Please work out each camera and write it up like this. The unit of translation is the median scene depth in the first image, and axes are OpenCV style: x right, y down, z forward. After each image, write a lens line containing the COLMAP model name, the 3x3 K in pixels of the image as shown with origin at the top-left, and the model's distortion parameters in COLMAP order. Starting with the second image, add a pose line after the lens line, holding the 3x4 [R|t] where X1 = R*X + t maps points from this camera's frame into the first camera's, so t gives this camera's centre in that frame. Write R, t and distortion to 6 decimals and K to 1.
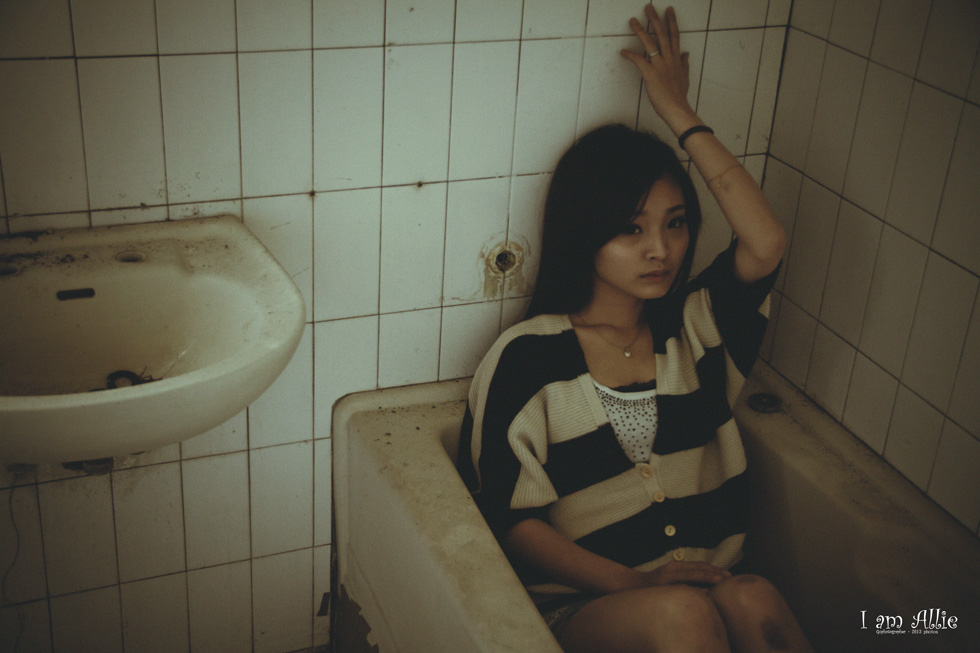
lens RADIAL K [[1329.5, 0, 480.3], [0, 1329.5, 322.3], [0, 0, 1]] dist [-0.011209, 0.000000]
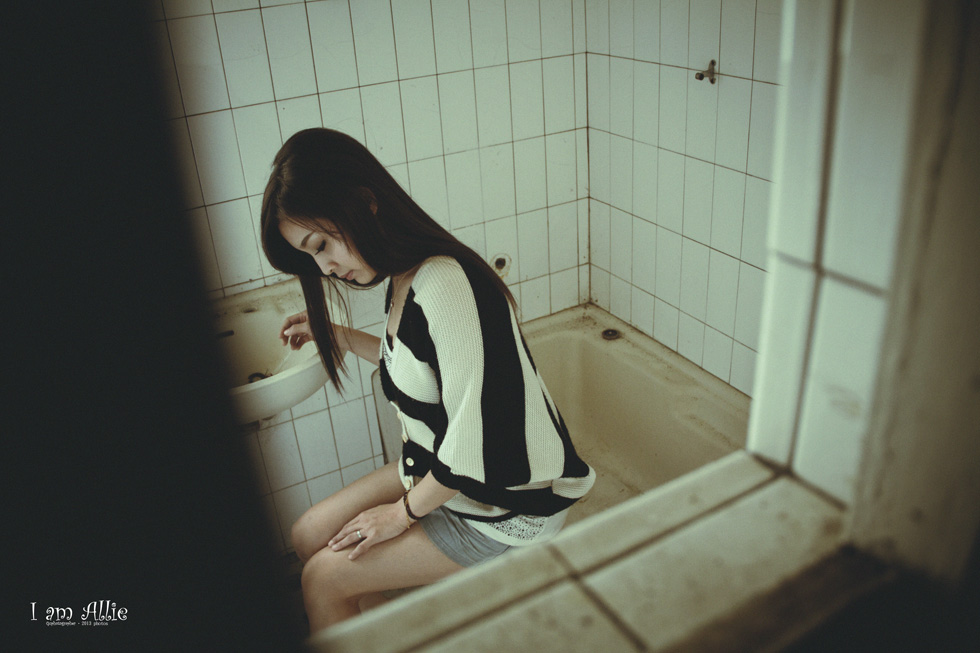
lens RADIAL K [[924.2, 0, 498.4], [0, 924.2, 331.8], [0, 0, 1]] dist [-0.182343, 0.099156]
pose [[0.984726, -0.161706, 0.064542, -0.014966], [0.161506, 0.986836, 0.008343, 0.023341], [-0.065042, 0.002208, 0.997880, -0.239172]]
